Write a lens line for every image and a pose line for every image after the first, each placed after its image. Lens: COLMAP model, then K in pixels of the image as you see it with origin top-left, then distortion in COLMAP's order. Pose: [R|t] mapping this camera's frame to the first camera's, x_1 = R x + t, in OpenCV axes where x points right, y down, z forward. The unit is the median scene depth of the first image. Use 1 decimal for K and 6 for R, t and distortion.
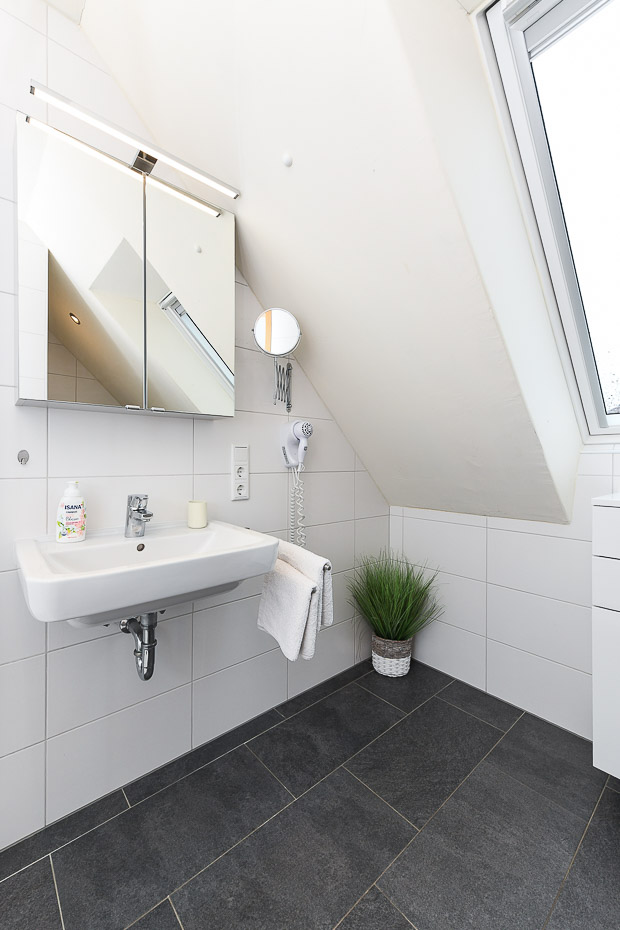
lens RADIAL K [[379.7, 0, 303.9], [0, 379.7, 463.3], [0, 0, 1]] dist [0.000896, -0.001523]
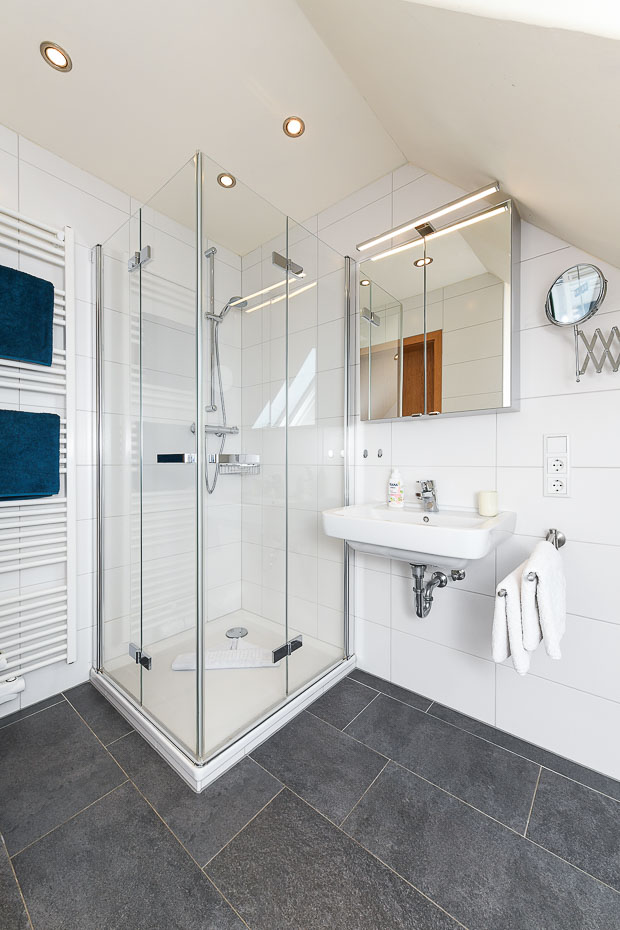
lens RADIAL K [[363.2, 0, 313.9], [0, 363.2, 465.0], [0, 0, 1]] dist [0.000762, -0.000245]
pose [[0.179608, 0.013849, -0.983641, 0.817367], [-0.022924, 0.999688, 0.009889, 0.024655], [0.983471, 0.020773, 0.179869, 0.398424]]
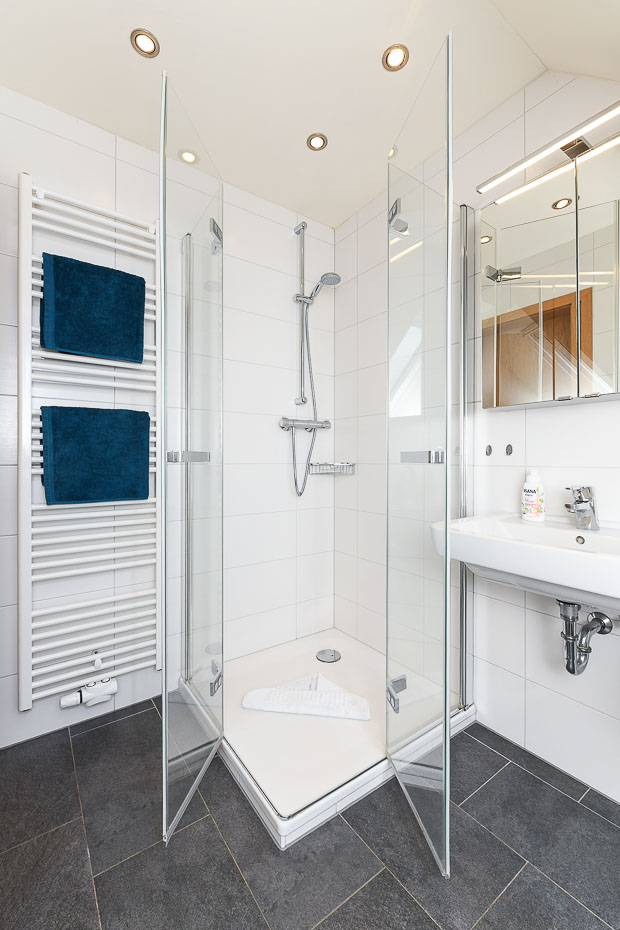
lens RADIAL K [[399.1, 0, 311.7], [0, 399.1, 458.8], [0, 0, 1]] dist [-0.003106, -0.001525]
pose [[-0.076985, 0.003759, -0.997025, 0.702223], [-0.021483, 0.999754, 0.005428, 0.019352], [0.996801, 0.021837, -0.076885, 0.405618]]
